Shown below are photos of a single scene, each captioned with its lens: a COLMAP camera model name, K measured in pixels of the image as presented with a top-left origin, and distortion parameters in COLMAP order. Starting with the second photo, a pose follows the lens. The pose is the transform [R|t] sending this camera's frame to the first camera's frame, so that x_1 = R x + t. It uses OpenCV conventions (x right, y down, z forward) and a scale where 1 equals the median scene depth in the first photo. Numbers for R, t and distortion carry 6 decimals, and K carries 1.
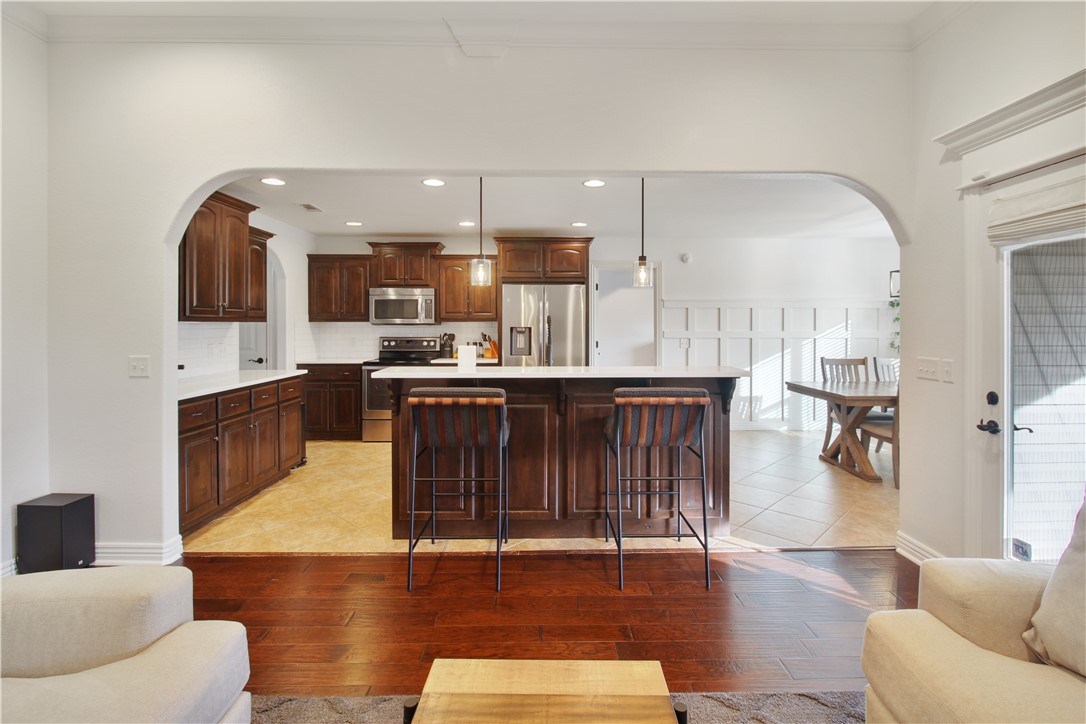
lens RADIAL K [[521.1, 0, 546.7], [0, 521.1, 328.2], [0, 0, 1]] dist [-0.010962, -0.003172]
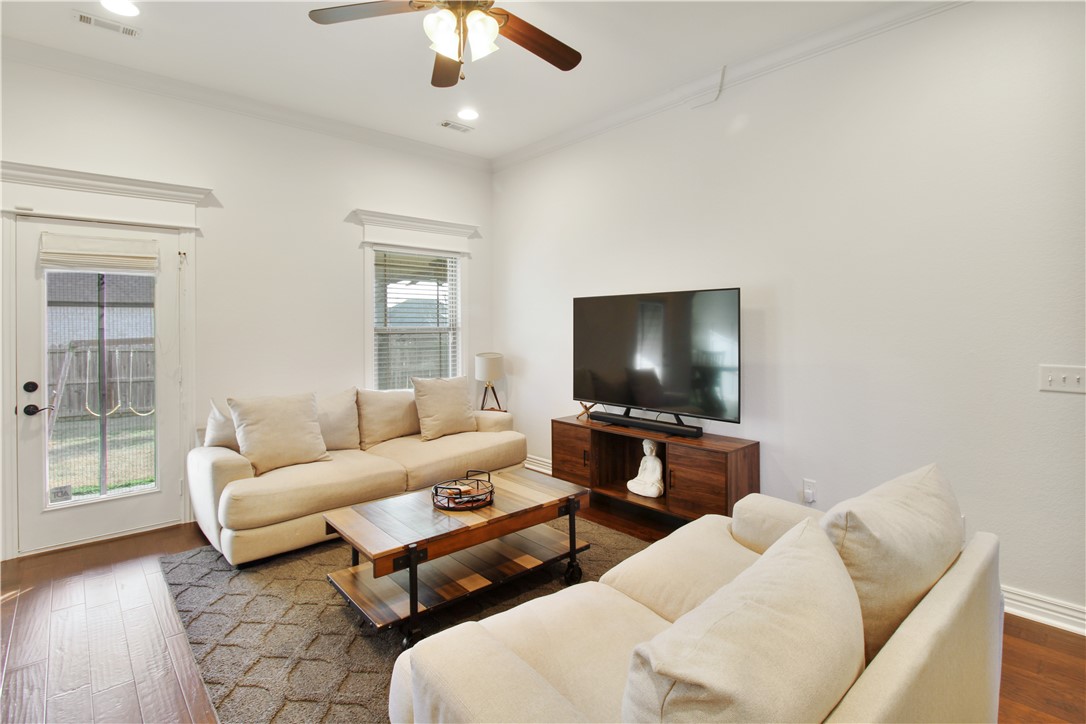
lens RADIAL K [[521.1, 0, 549.8], [0, 521.1, 327.7], [0, 0, 1]] dist [-0.010962, -0.003172]
pose [[-0.671589, -0.004887, 0.740908, -0.360490], [0.007947, 0.999873, 0.013799, -0.006305], [-0.740881, 0.015155, -0.671465, 0.357629]]
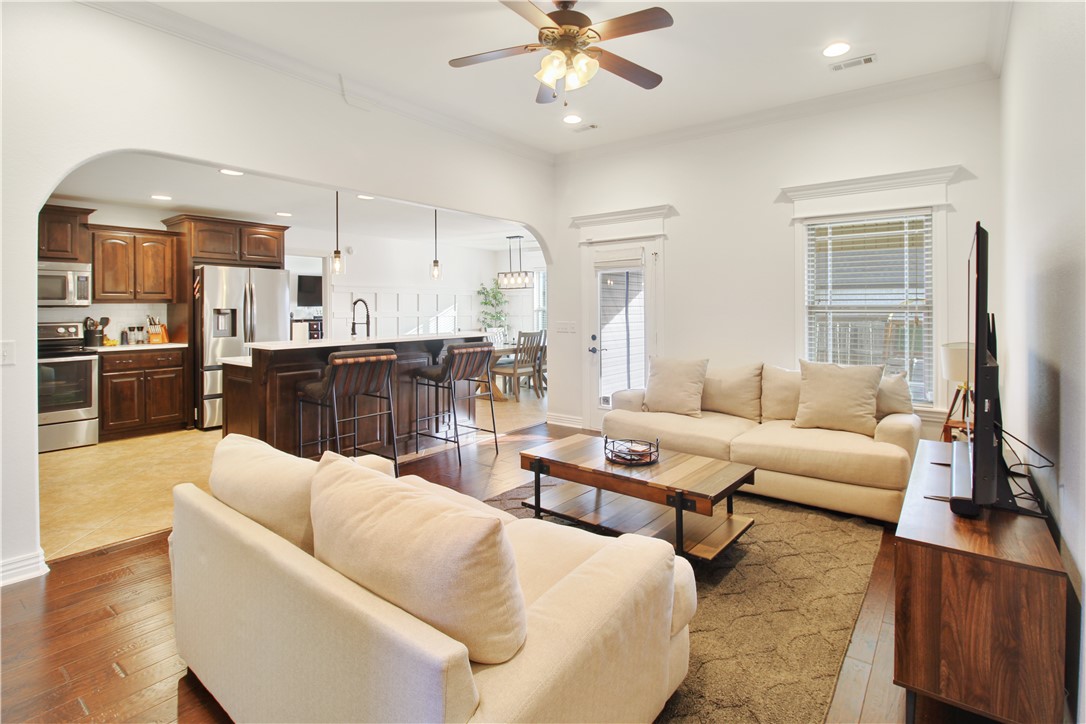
lens RADIAL K [[521.1, 0, 559.0], [0, 521.1, 307.1], [0, 0, 1]] dist [-0.010962, -0.003172]
pose [[0.611420, -0.001496, 0.791305, -0.414773], [0.008872, 0.999948, -0.004964, 0.004679], [-0.791257, 0.010056, 0.611402, -0.112442]]
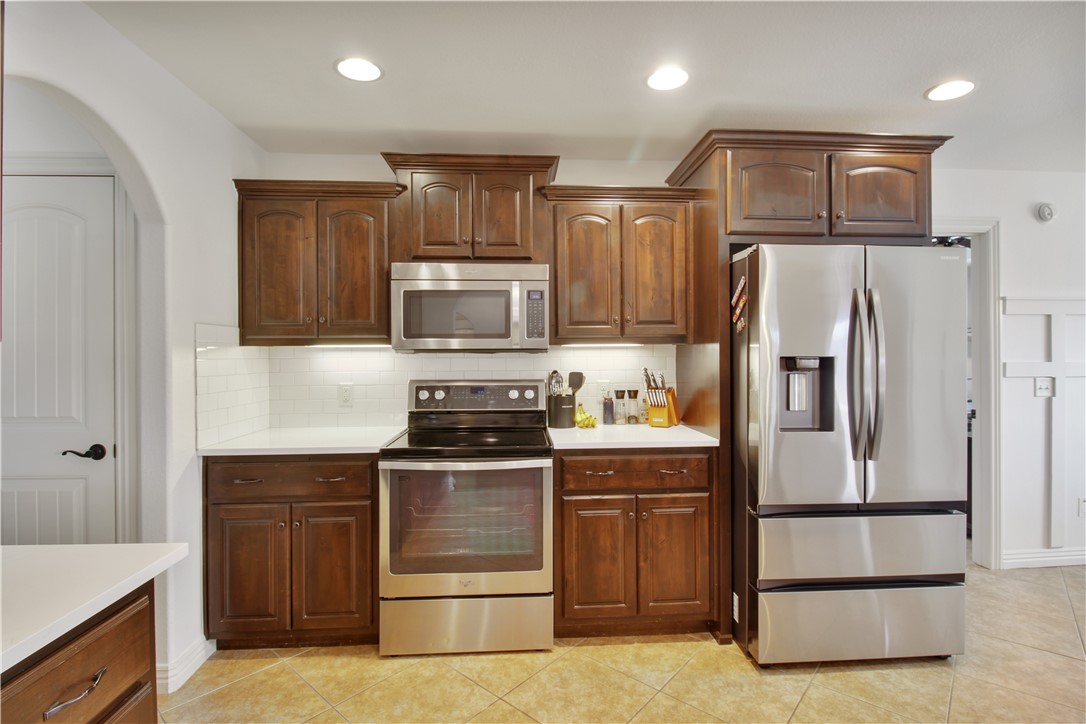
lens RADIAL K [[521.1, 0, 548.2], [0, 521.1, 356.3], [0, 0, 1]] dist [-0.010962, -0.003172]
pose [[0.999081, -0.005062, 0.042557, -0.235237], [0.005039, 0.999987, 0.000644, -0.003301], [-0.042559, -0.000429, 0.999094, 0.587840]]
